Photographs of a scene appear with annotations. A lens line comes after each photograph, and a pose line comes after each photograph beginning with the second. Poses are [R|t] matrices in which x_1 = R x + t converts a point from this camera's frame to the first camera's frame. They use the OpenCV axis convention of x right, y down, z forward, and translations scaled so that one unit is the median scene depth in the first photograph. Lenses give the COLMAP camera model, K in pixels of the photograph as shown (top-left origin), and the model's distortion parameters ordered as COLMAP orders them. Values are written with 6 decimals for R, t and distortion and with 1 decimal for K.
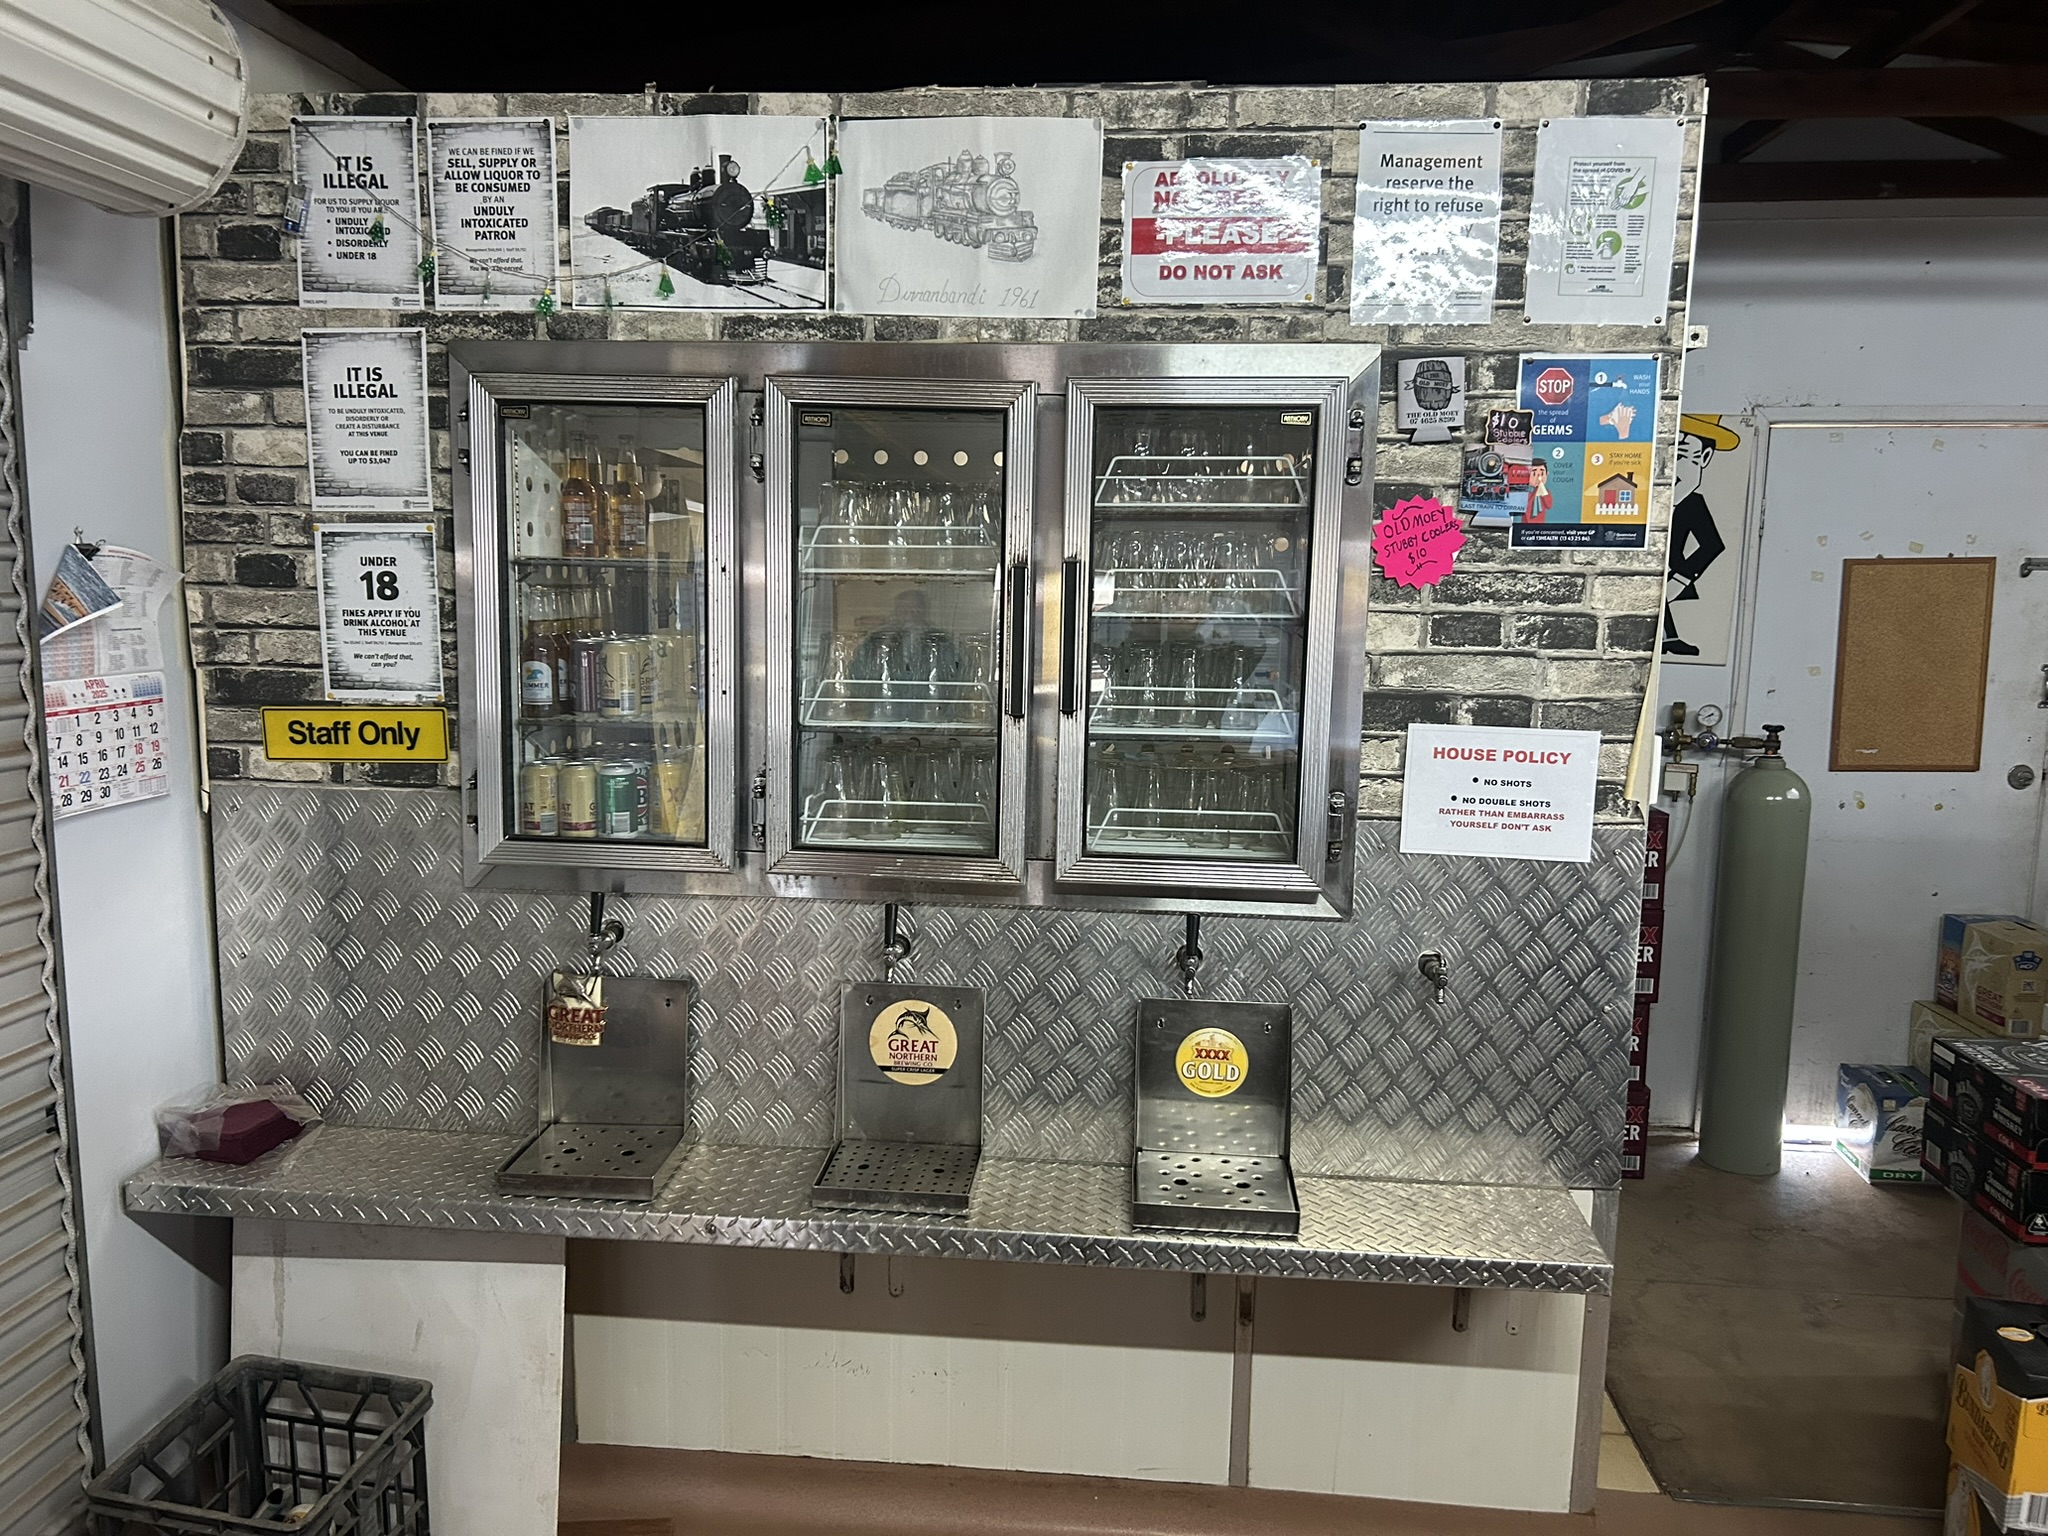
lens RADIAL K [[1527.7, 0, 1024.0], [0, 1527.7, 768.0], [0, 0, 1]] dist [0.092415, -0.151985]
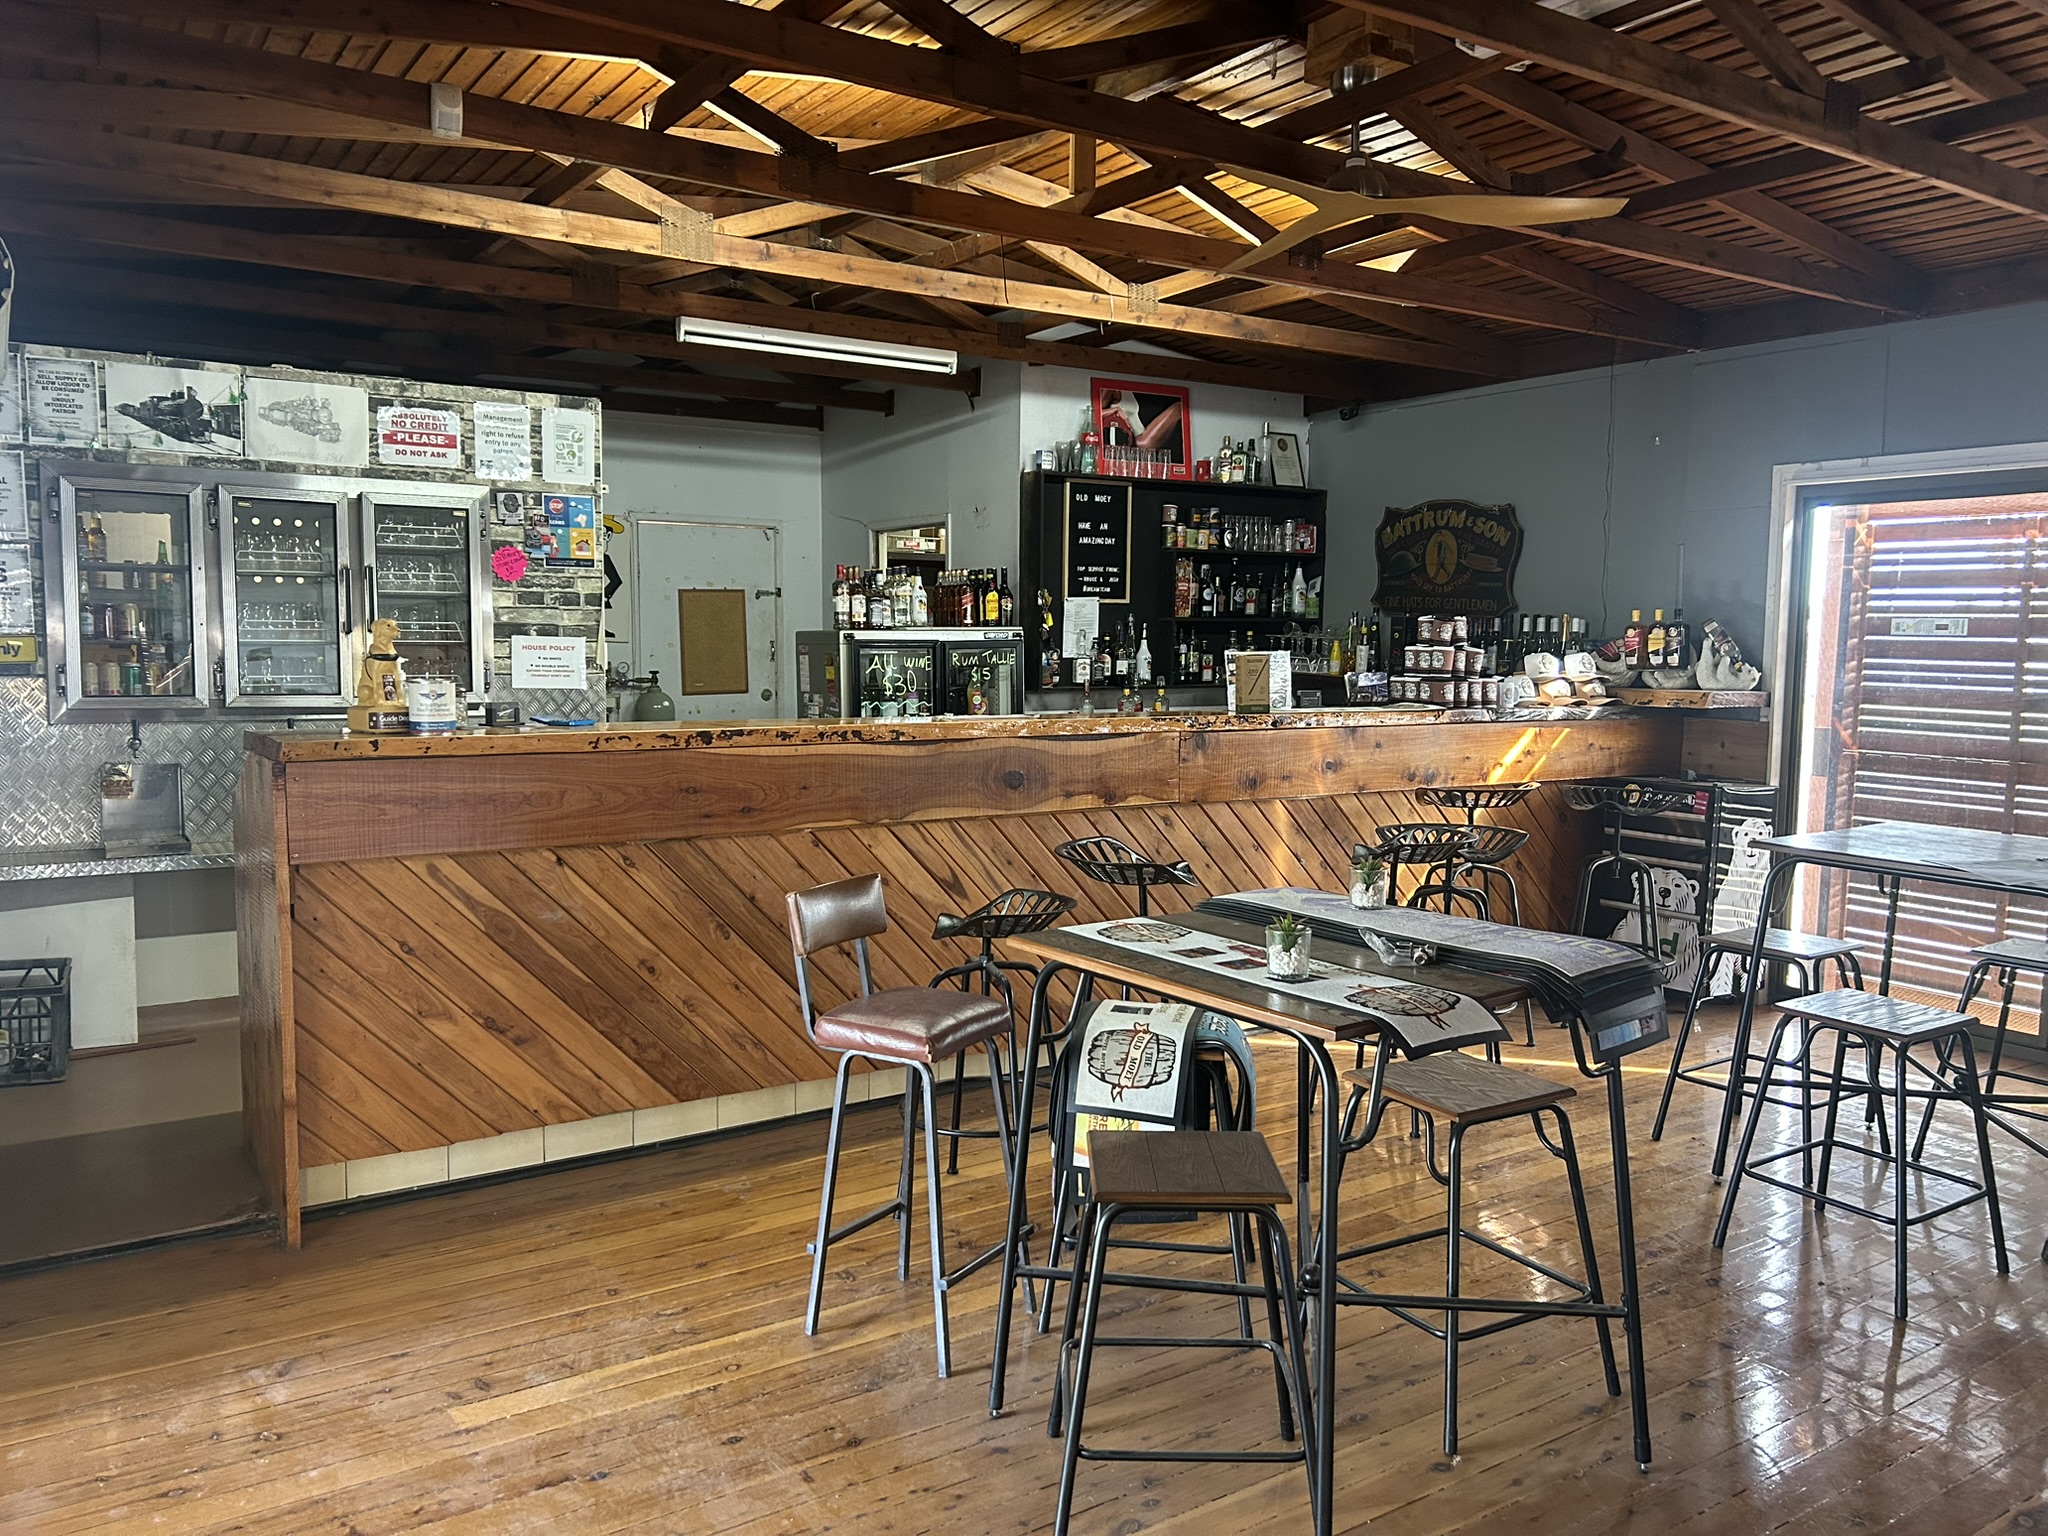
lens RADIAL K [[1539.7, 0, 1015.8], [0, 1539.7, 776.8], [0, 0, 1]] dist [0.048975, -0.050981]
pose [[0.784802, -0.063448, 0.616490, -0.681354], [0.091095, 0.995751, -0.013486, 0.311958], [-0.613015, 0.066743, 0.787247, -1.490184]]
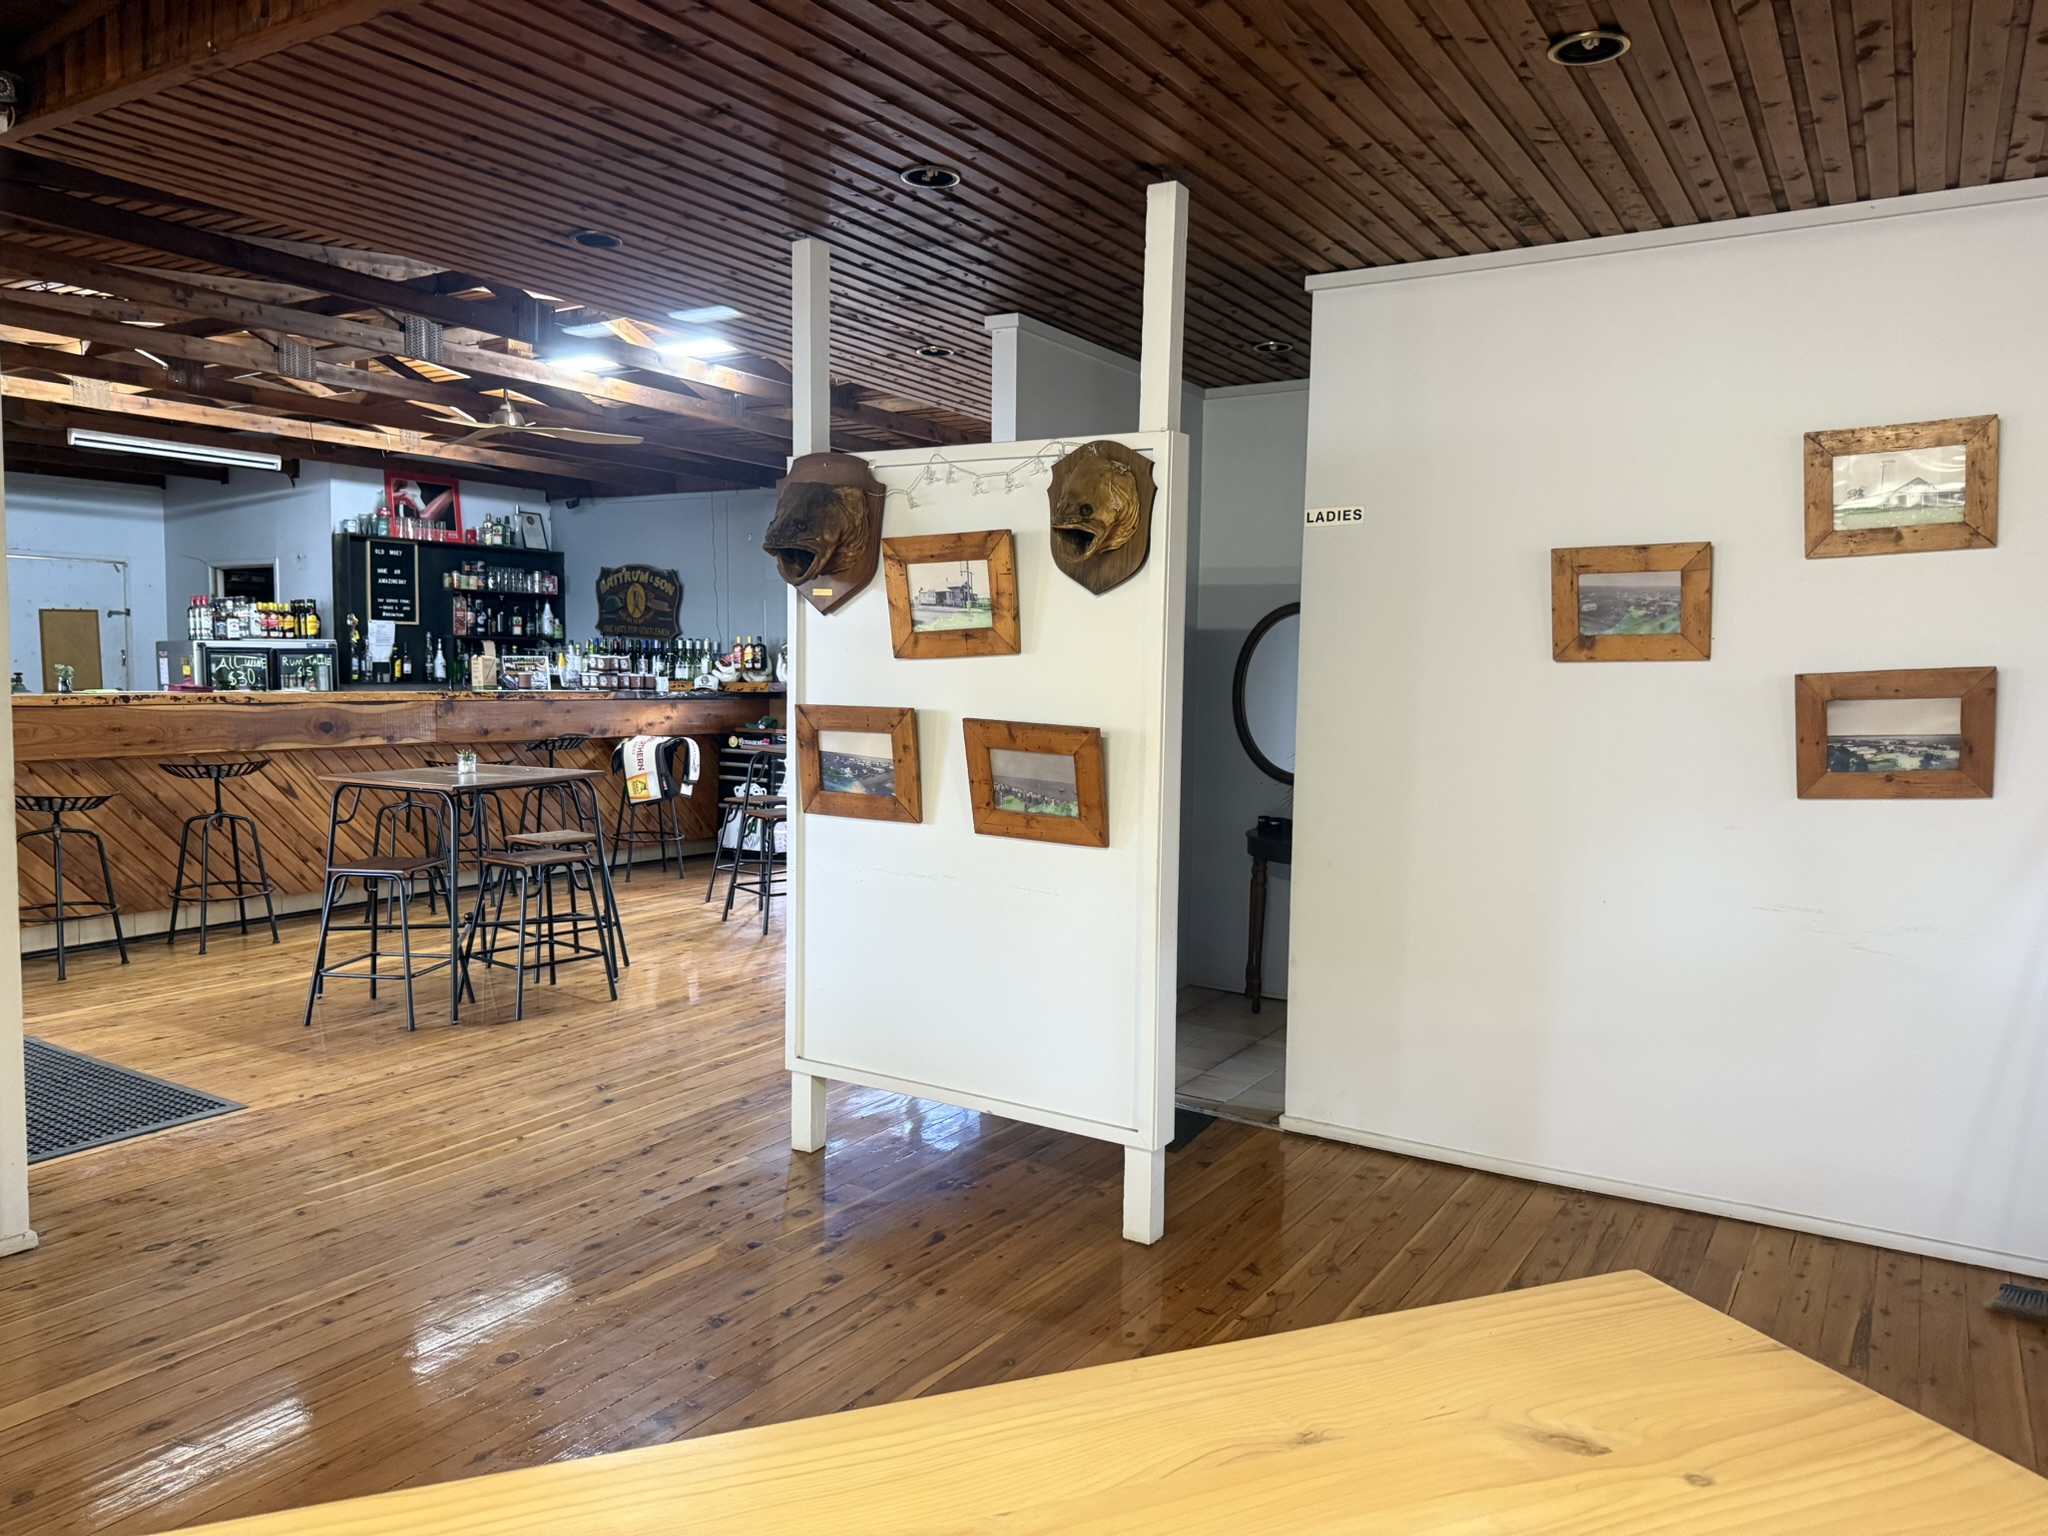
lens RADIAL K [[1433.0, 0, 1026.9], [0, 1433.0, 774.1], [0, 0, 1]] dist [0.056980, -0.088272]
pose [[0.449199, -0.074159, 0.890349, -1.594646], [0.120420, 0.992481, 0.021911, 0.504017], [-0.885279, 0.097373, 0.454752, -2.709991]]
